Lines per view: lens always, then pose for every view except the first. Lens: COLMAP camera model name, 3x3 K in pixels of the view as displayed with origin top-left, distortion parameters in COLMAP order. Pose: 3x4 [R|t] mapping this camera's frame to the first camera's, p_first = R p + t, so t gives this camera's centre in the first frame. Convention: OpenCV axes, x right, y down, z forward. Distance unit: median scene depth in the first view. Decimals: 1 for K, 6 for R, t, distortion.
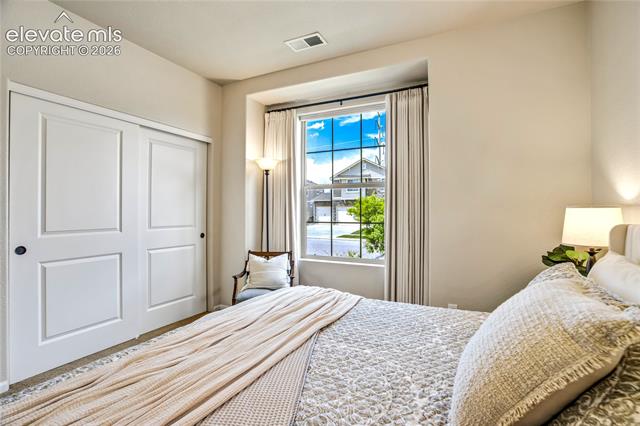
lens RADIAL K [[299.5, 0, 314.3], [0, 299.5, 210.0], [0, 0, 1]] dist [-0.038297, 0.009547]
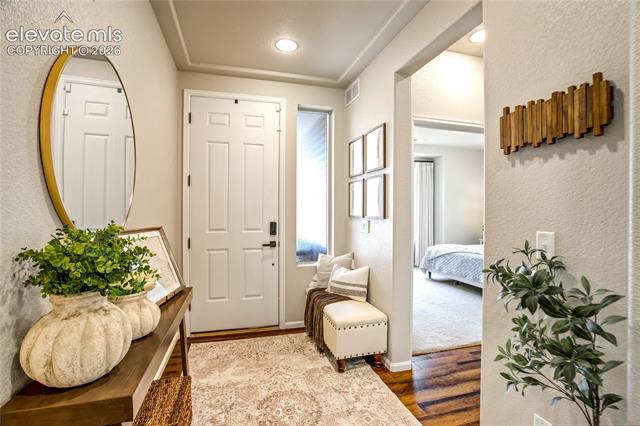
lens RADIAL K [[299.5, 0, 319.0], [0, 299.5, 210.1], [0, 0, 1]] dist [-0.038297, 0.009547]
pose [[0.743536, -0.000183, 0.668695, -2.062006], [-0.005510, 0.999964, 0.006400, -0.045258], [-0.668673, -0.008443, 0.743509, -0.193799]]
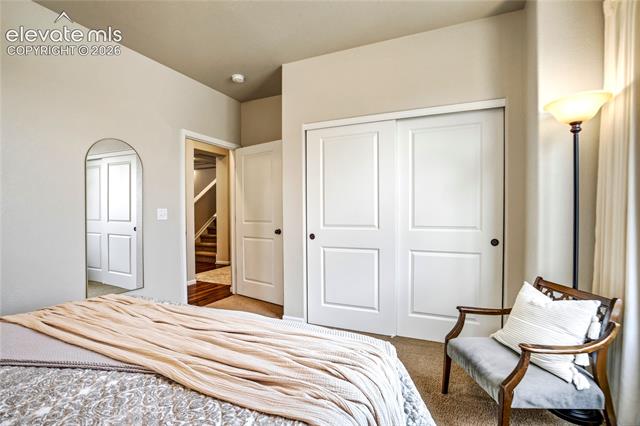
lens RADIAL K [[299.5, 0, 313.5], [0, 299.5, 217.1], [0, 0, 1]] dist [-0.038297, 0.009547]
pose [[0.051640, 0.015831, -0.998540, 0.389036], [0.013607, 0.999770, 0.016554, 0.011046], [0.998573, -0.014442, 0.051412, 0.707456]]
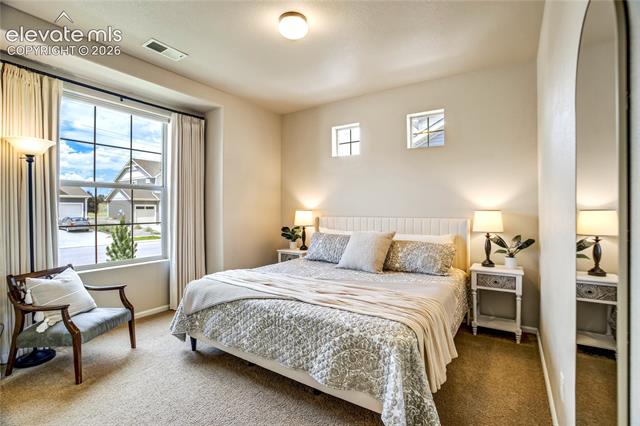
lens RADIAL K [[299.5, 0, 321.0], [0, 299.5, 213.2], [0, 0, 1]] dist [-0.038297, 0.009547]
pose [[0.128762, -0.013619, 0.991582, -0.969446], [-0.005163, 0.999883, 0.014403, -0.014365], [-0.991662, -0.006974, 0.128677, 0.310022]]
